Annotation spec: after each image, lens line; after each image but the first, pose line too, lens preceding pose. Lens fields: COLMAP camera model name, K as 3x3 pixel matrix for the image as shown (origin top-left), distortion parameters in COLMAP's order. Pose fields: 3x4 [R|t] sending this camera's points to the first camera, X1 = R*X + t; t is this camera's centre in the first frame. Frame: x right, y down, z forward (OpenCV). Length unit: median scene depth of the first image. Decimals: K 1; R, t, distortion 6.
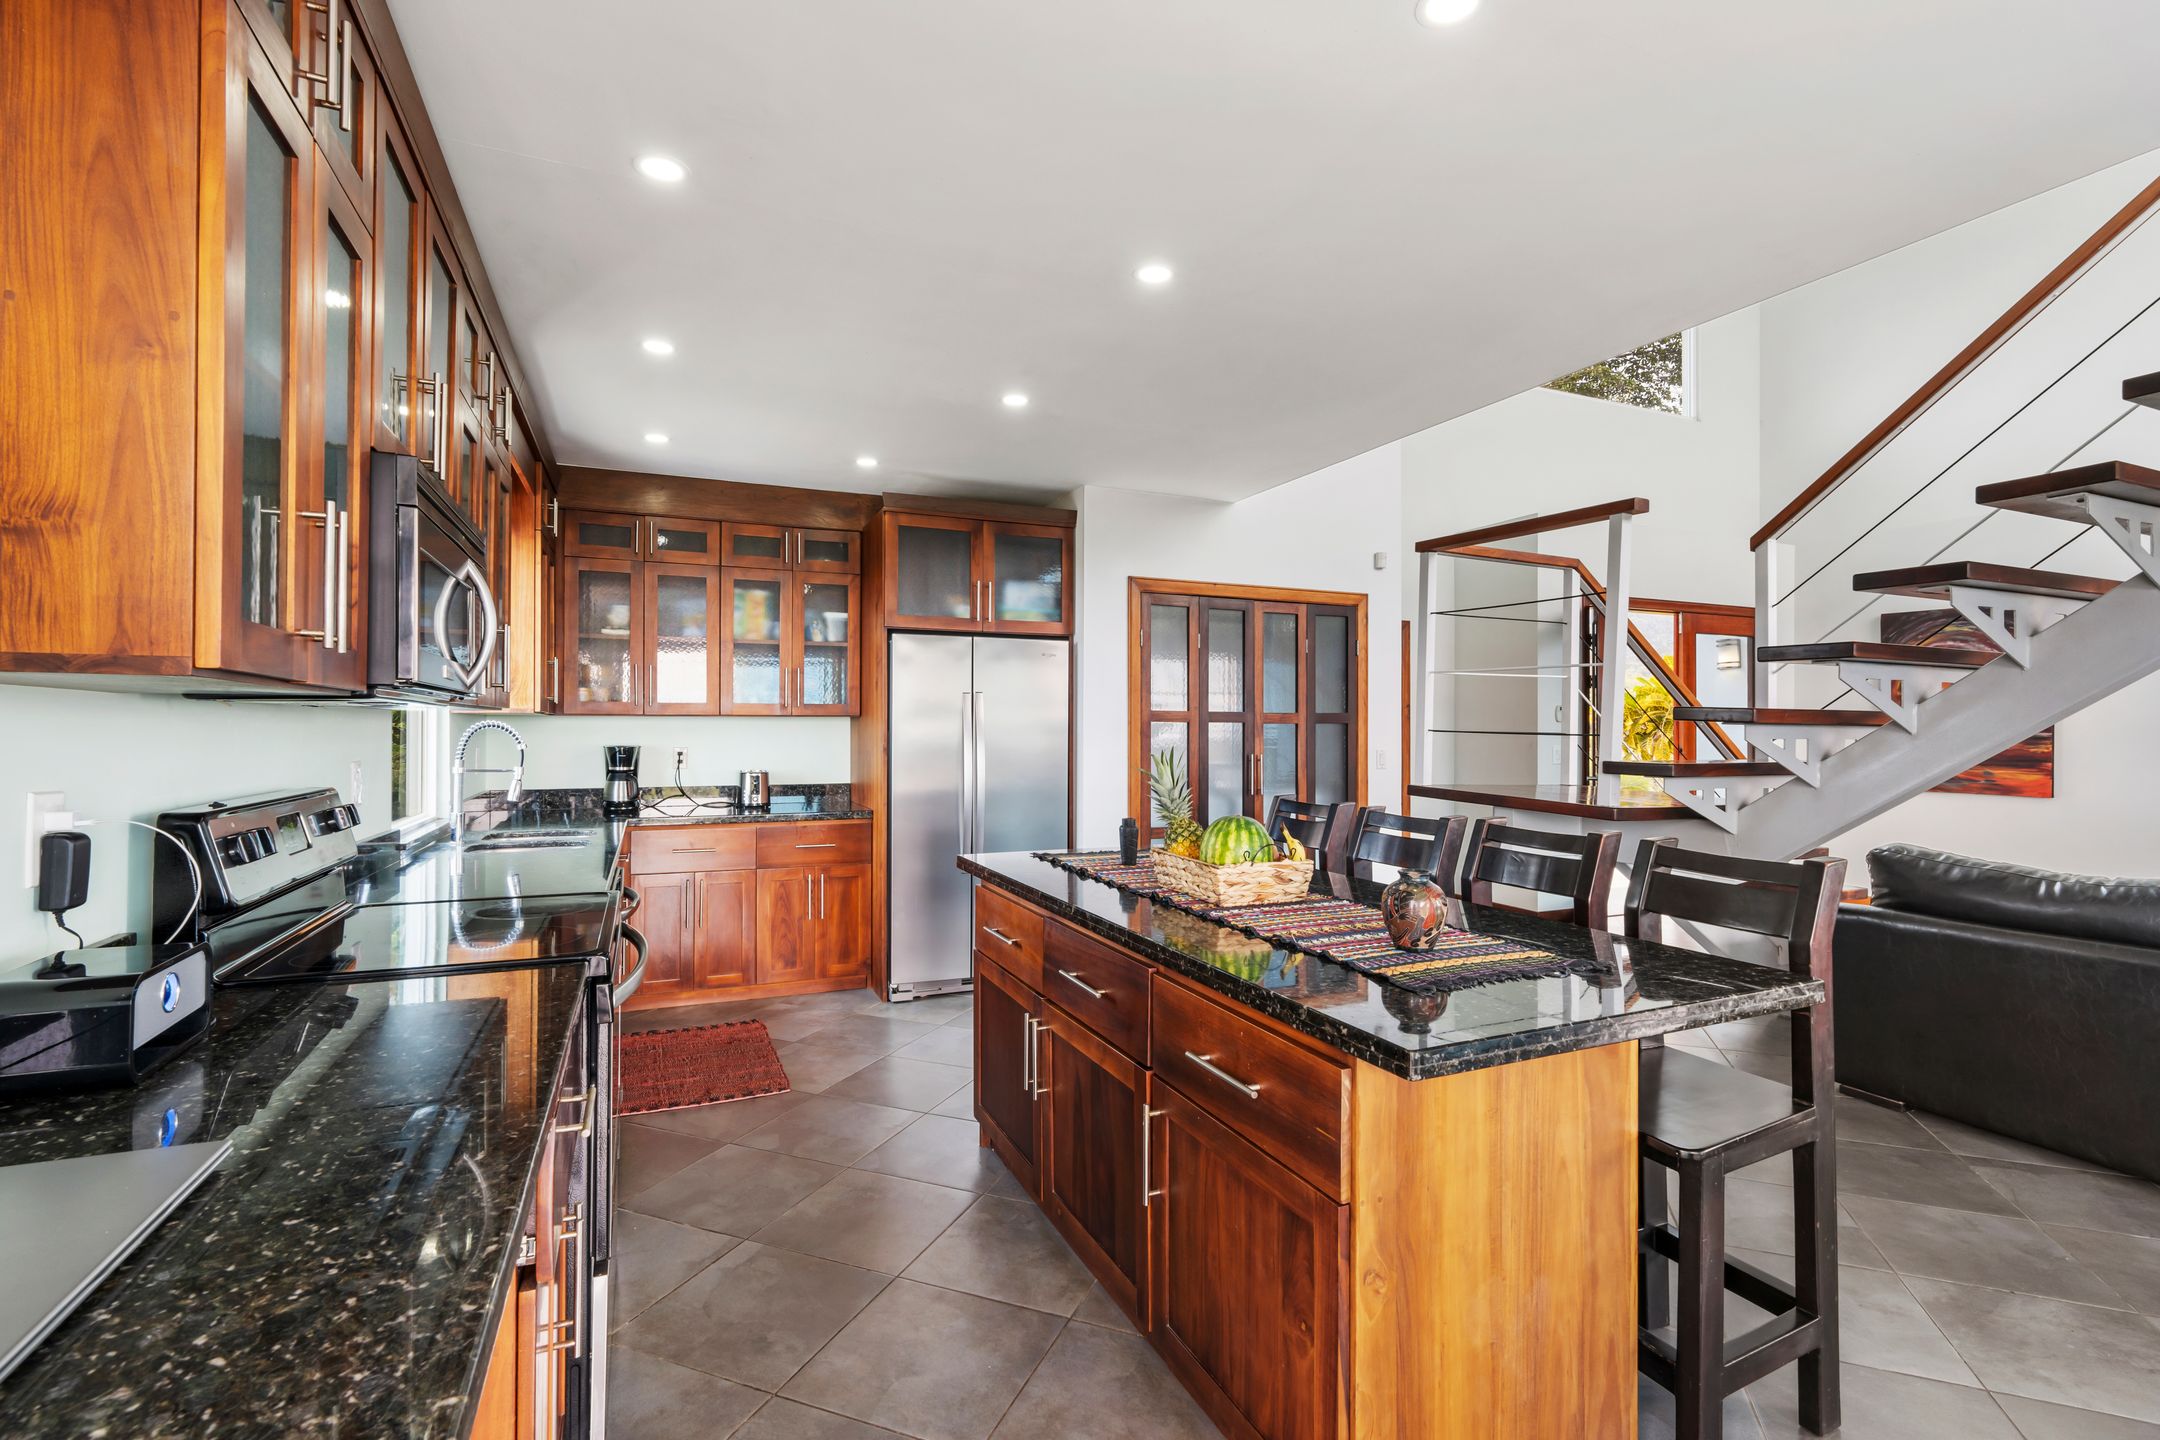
lens RADIAL K [[986.9, 0, 1082.7], [0, 986.9, 720.0], [0, 0, 1]] dist [-0.003766, 0.001883]
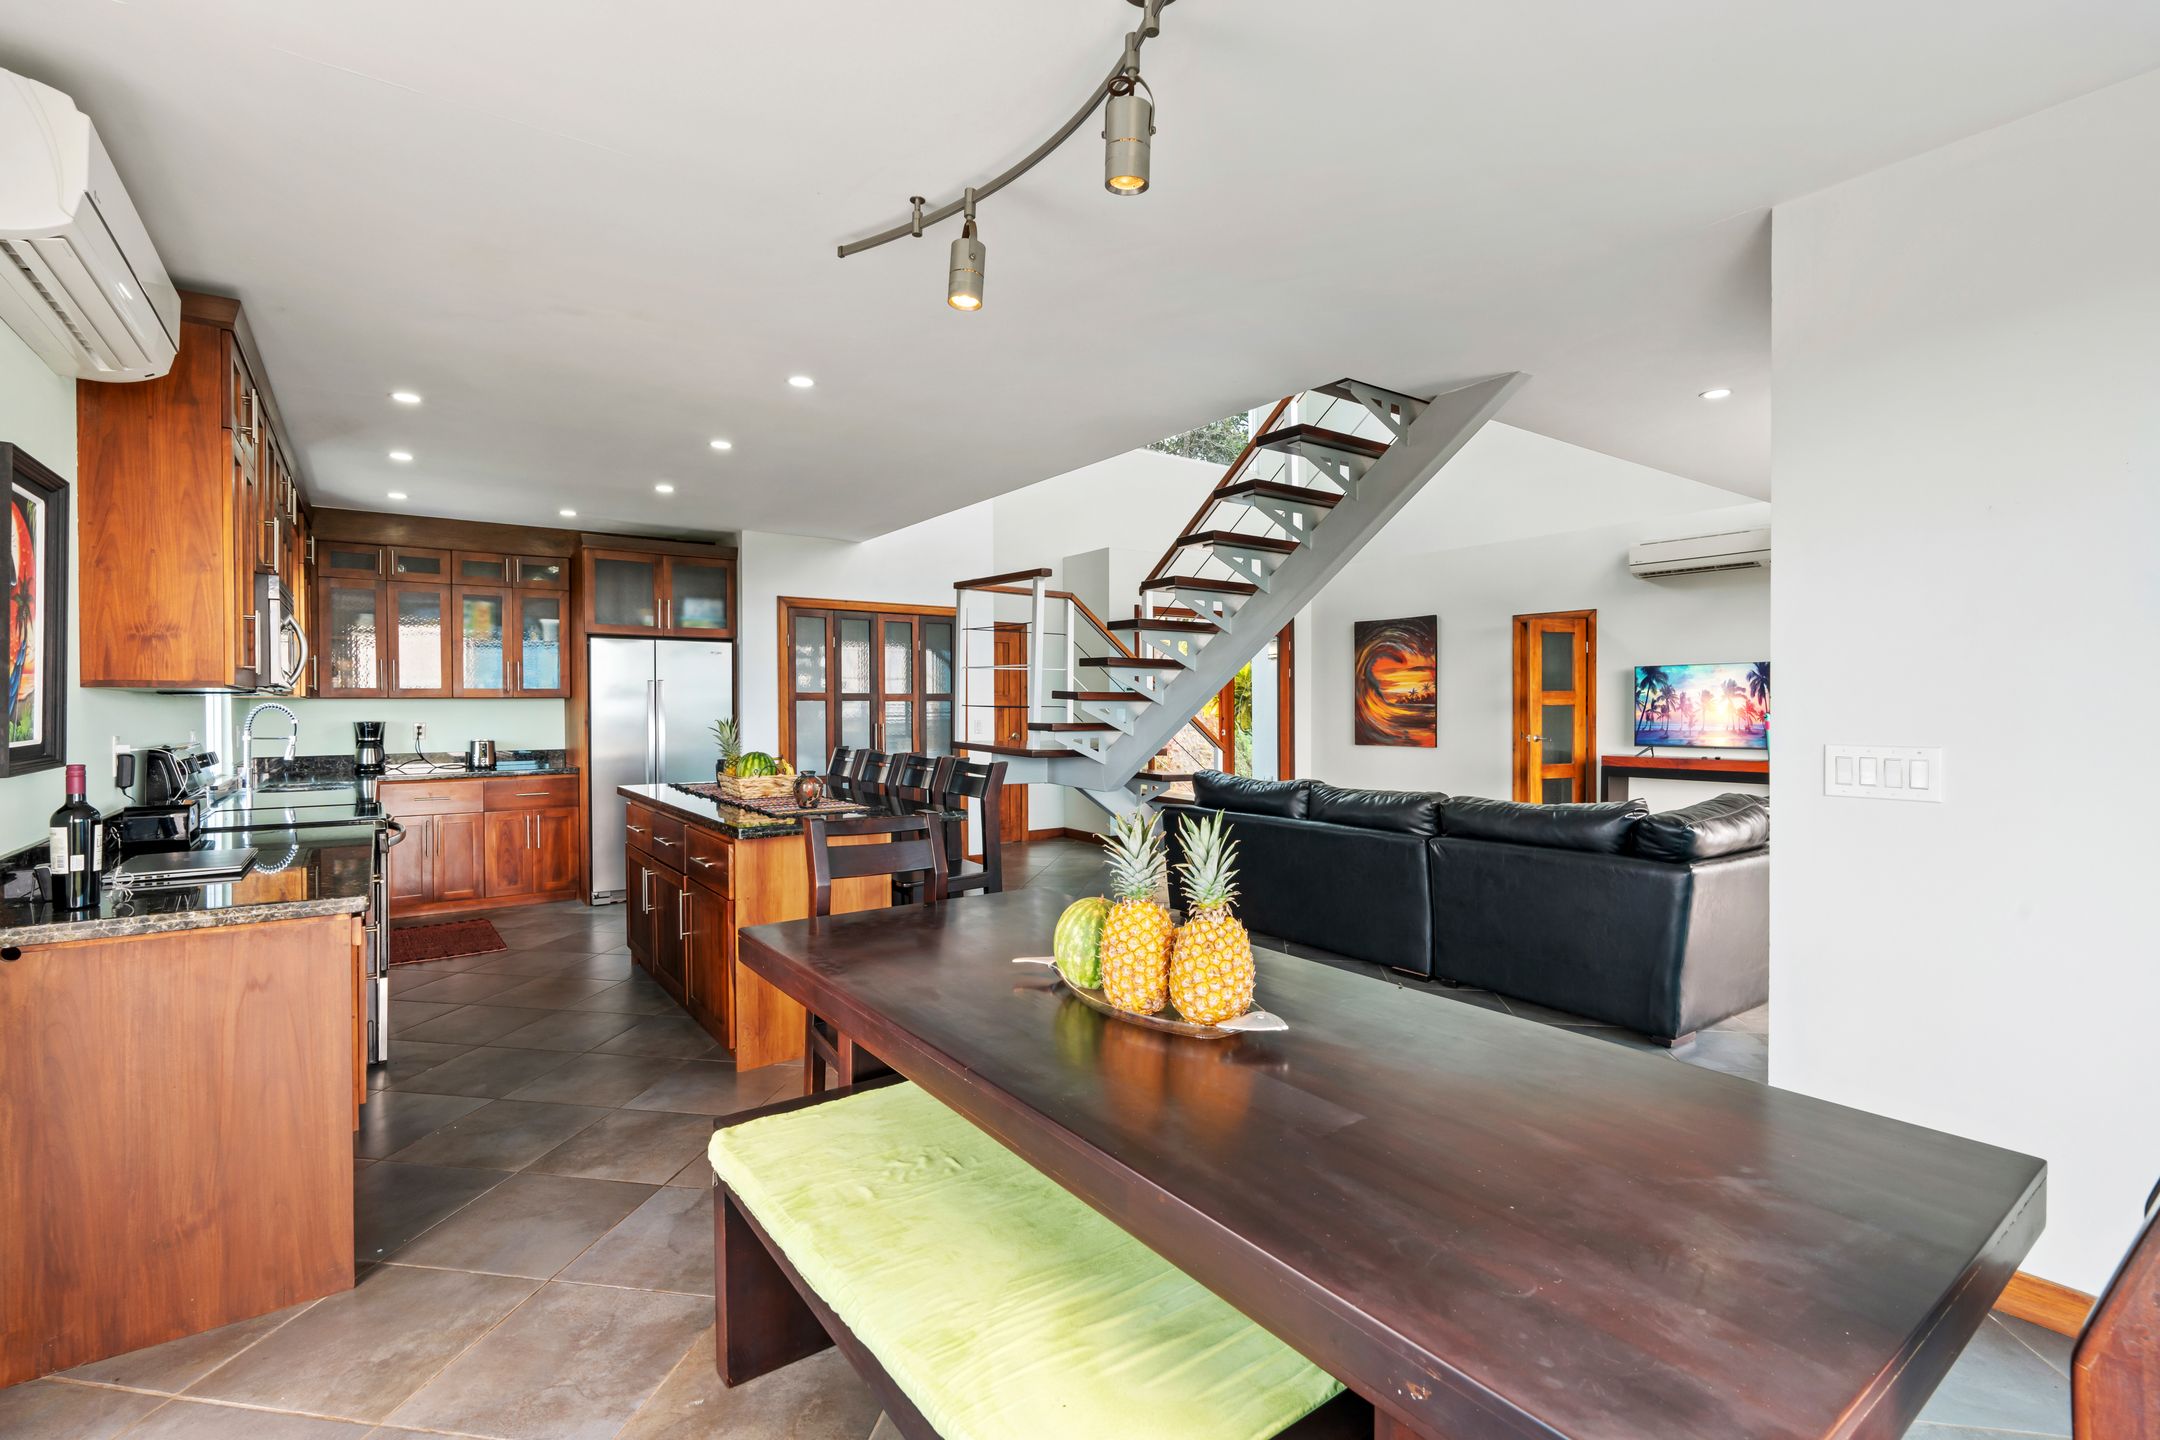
lens RADIAL K [[986.9, 0, 1080.5], [0, 986.9, 710.6], [0, 0, 1]] dist [-0.003766, 0.001883]
pose [[0.978494, -0.008000, 0.206120, 0.185032], [0.005190, 0.999886, 0.014169, -0.001918], [-0.206210, -0.012795, 0.978424, -0.470673]]
